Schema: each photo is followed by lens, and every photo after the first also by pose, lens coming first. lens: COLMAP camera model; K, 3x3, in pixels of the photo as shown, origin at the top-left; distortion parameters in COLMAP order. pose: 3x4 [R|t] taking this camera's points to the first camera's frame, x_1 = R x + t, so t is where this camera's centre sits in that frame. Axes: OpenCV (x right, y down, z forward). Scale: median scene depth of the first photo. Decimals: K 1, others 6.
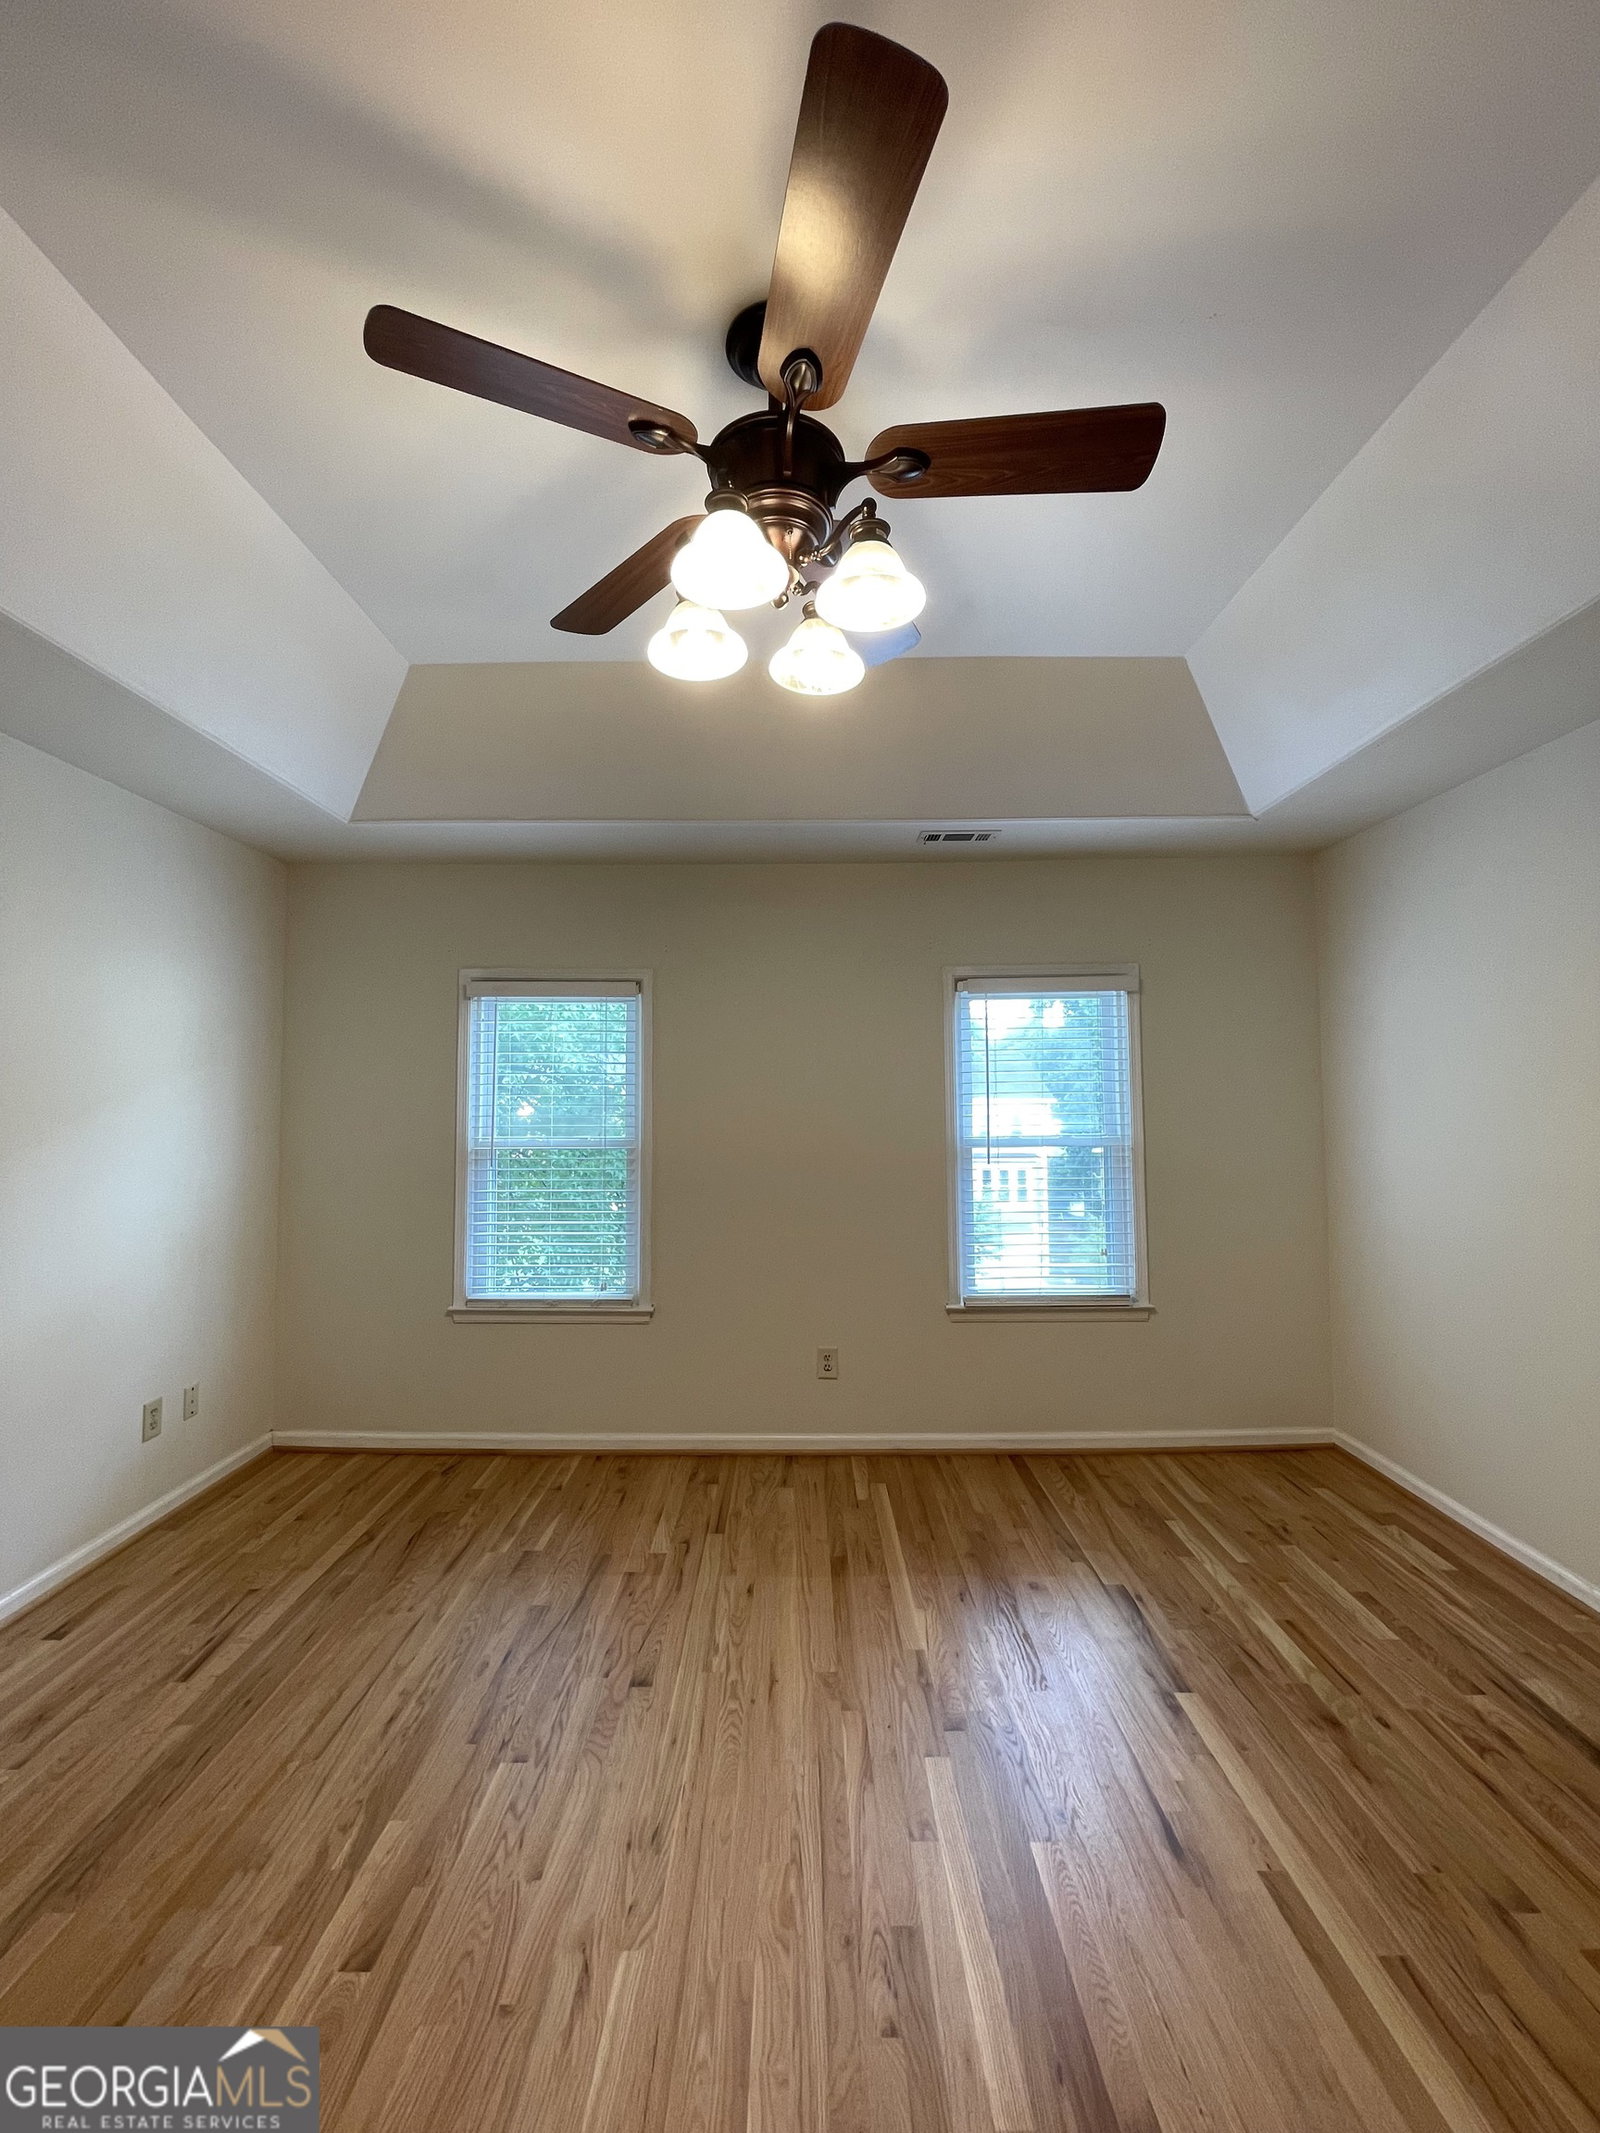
lens RADIAL K [[866.3, 0, 799.3], [0, 866.3, 1054.8], [0, 0, 1]] dist [-0.001759, -0.000452]
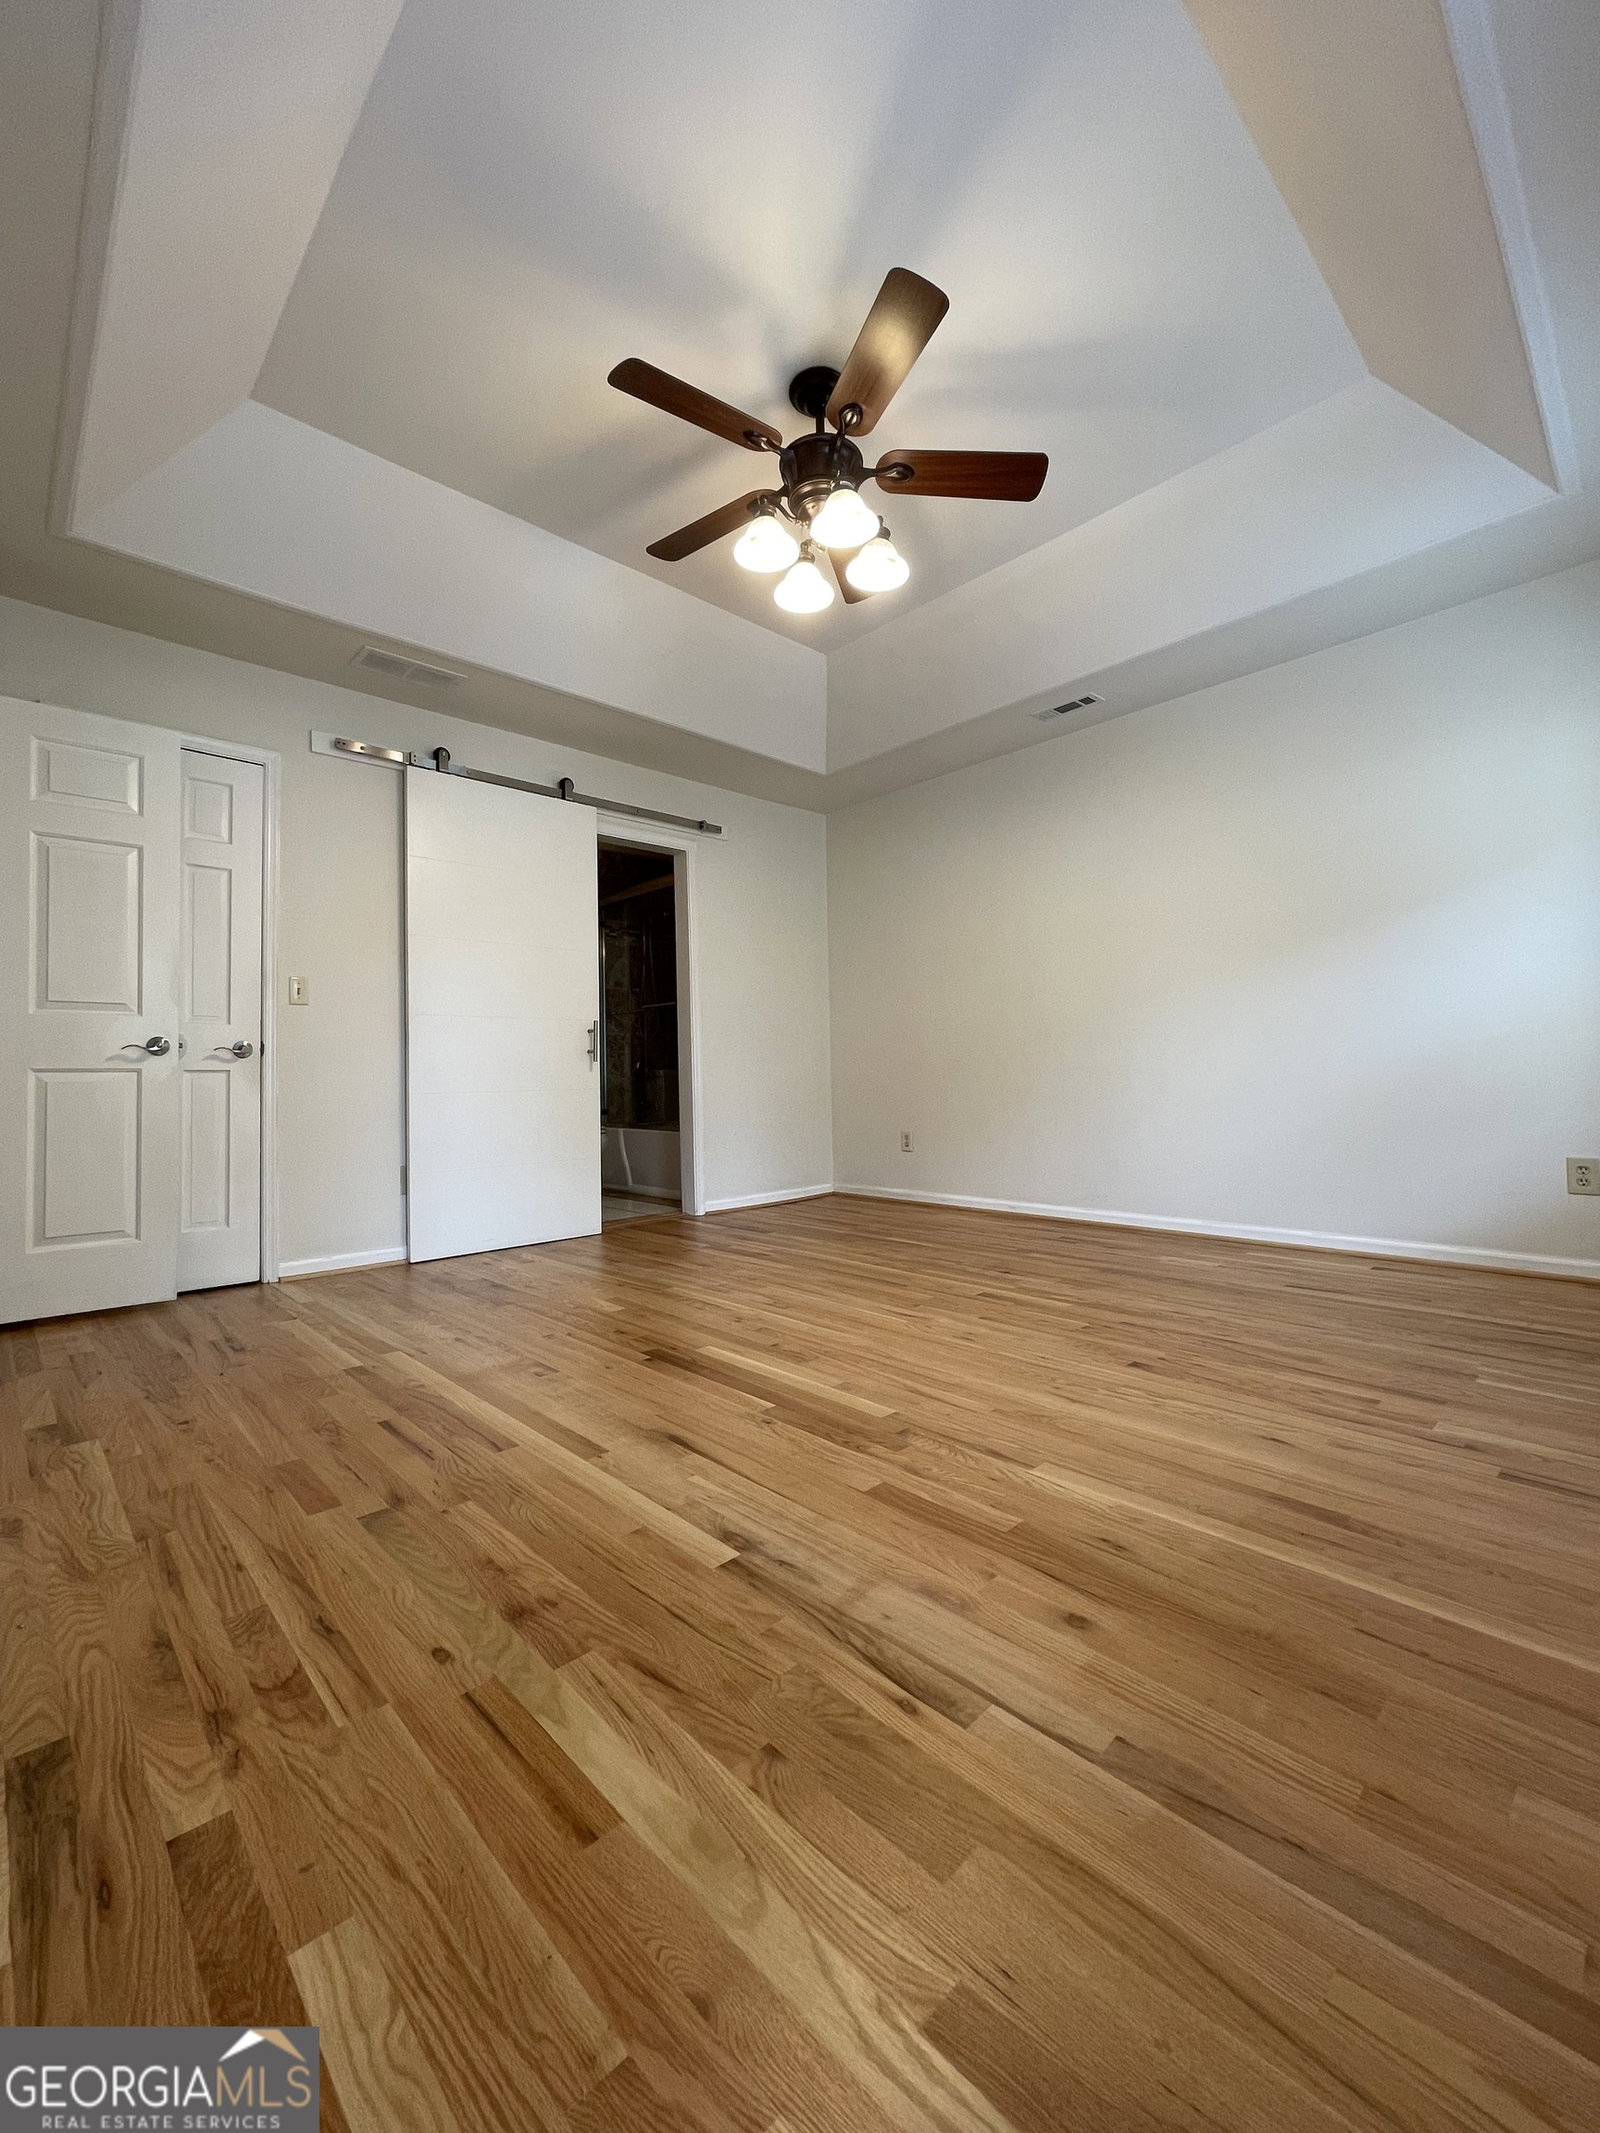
lens RADIAL K [[866.3, 0, 799.3], [0, 866.3, 1054.8], [0, 0, 1]] dist [-0.001759, -0.000452]
pose [[-0.721578, -0.000801, -0.692333, 0.699119], [0.058363, 0.996369, -0.061982, 0.325332], [0.689869, -0.085132, -0.718911, 1.251327]]
